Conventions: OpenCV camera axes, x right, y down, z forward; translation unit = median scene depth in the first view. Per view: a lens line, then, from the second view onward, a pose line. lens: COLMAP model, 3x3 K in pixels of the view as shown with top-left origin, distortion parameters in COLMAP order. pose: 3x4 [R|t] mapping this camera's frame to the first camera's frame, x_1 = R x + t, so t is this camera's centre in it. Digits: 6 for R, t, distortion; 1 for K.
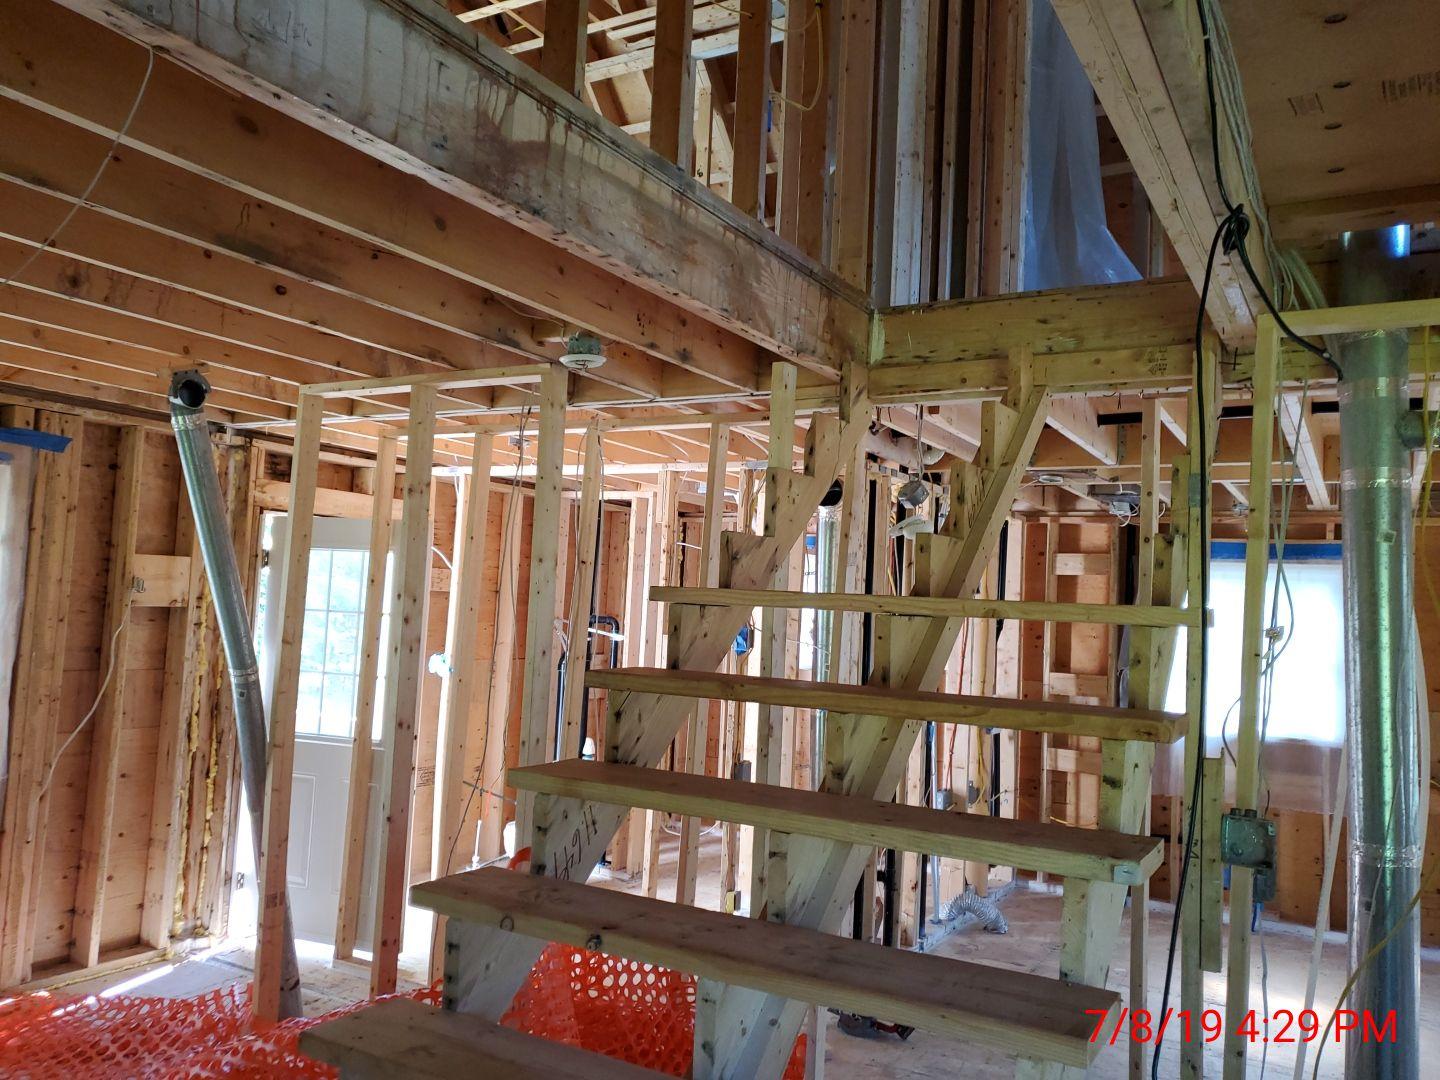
lens RADIAL K [[1120.8, 0, 713.2], [0, 1120.8, 542.2], [0, 0, 1]] dist [0.069700, -0.093409]
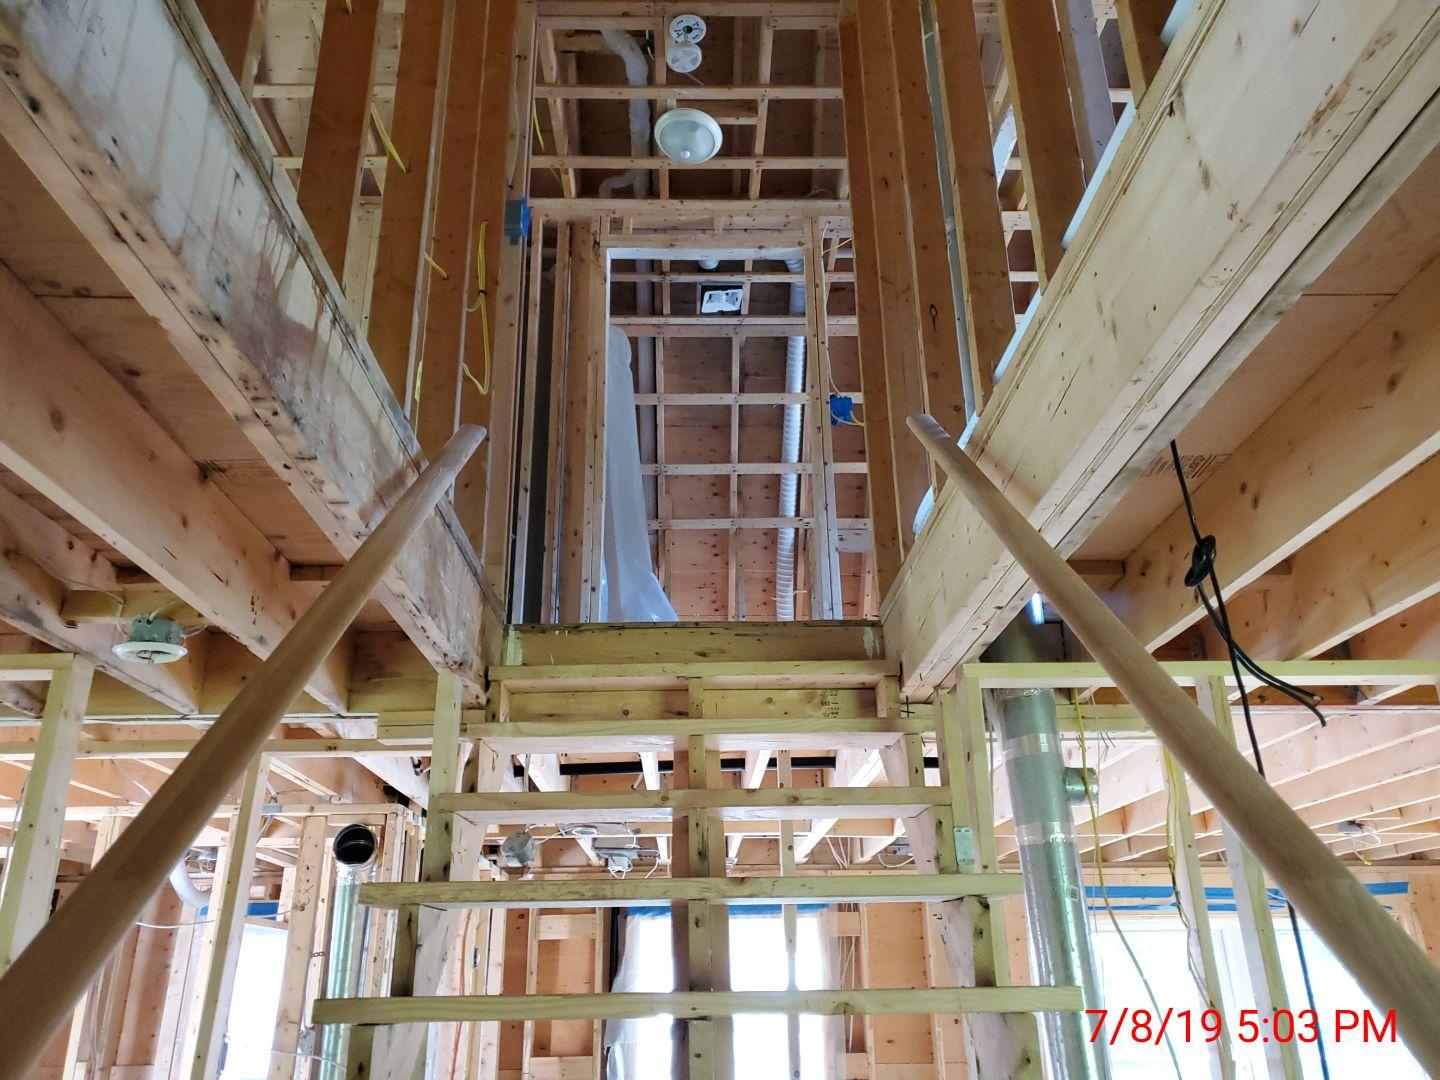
lens RADIAL K [[1120.8, 0, 713.2], [0, 1120.8, 542.2], [0, 0, 1]] dist [0.069700, -0.093409]
pose [[0.852153, 0.137779, 0.504829, -0.141437], [0.021297, 0.954785, -0.296532, -0.007247], [-0.522859, 0.263442, 0.810689, 0.171680]]
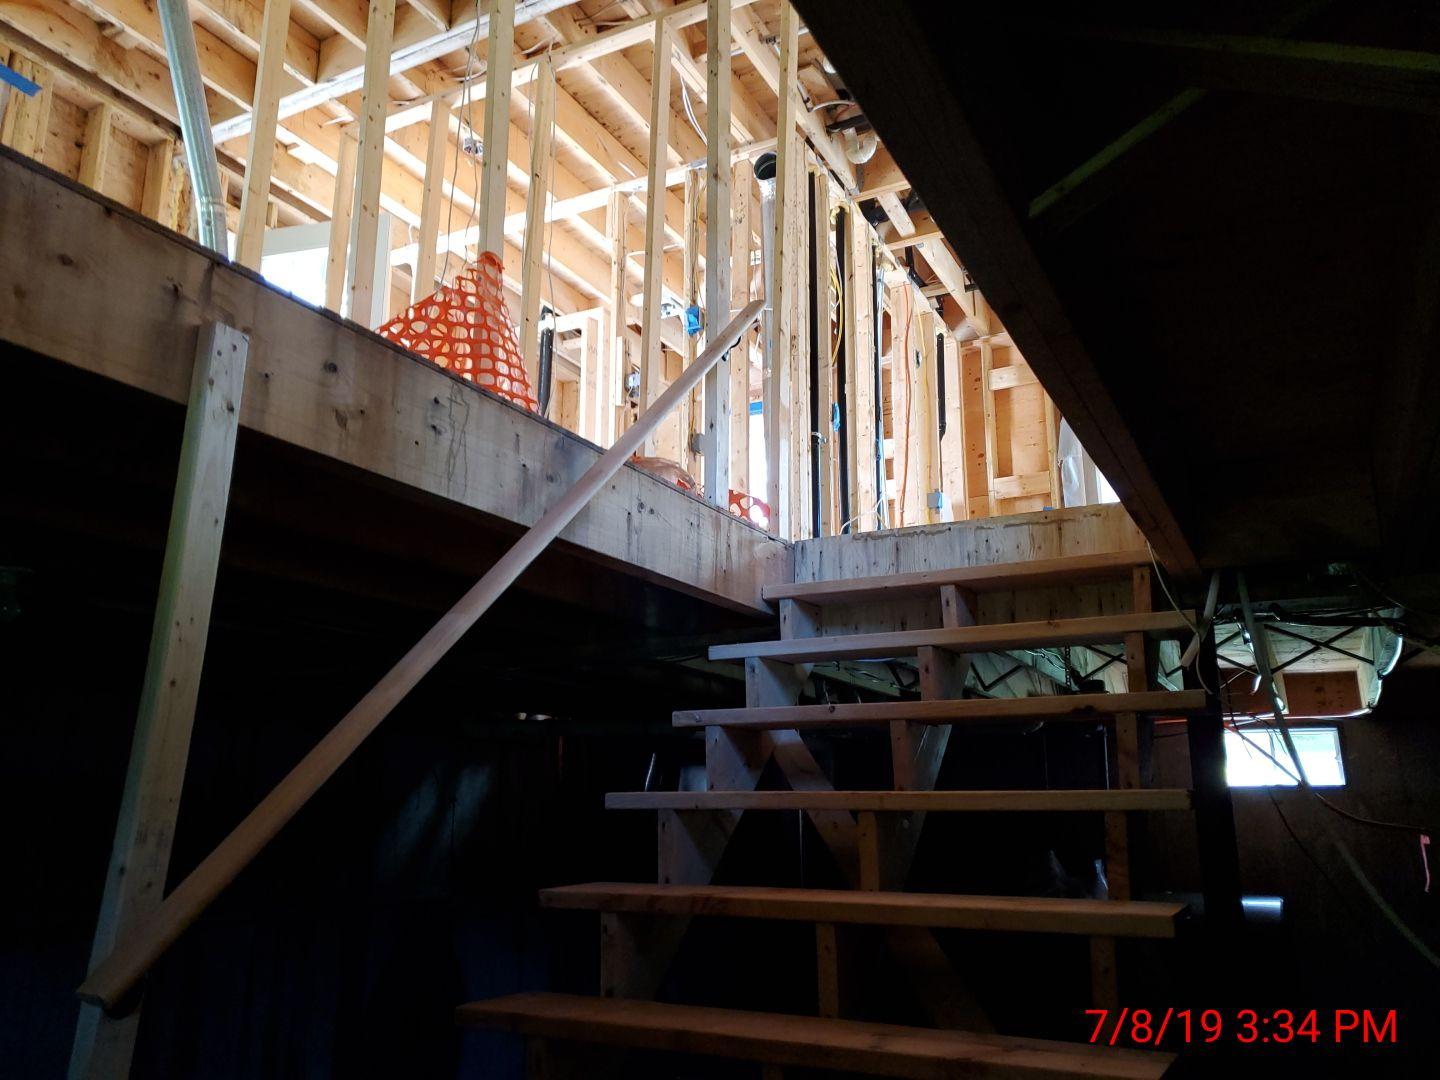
lens RADIAL K [[1126.0, 0, 722.4], [0, 1126.0, 538.9], [0, 0, 1]] dist [0.004328, 0.002313]
pose [[0.997599, -0.034353, 0.060131, -0.020932], [0.044075, 0.984689, -0.168658, 0.566117], [-0.053416, 0.170904, 0.983839, 0.020152]]
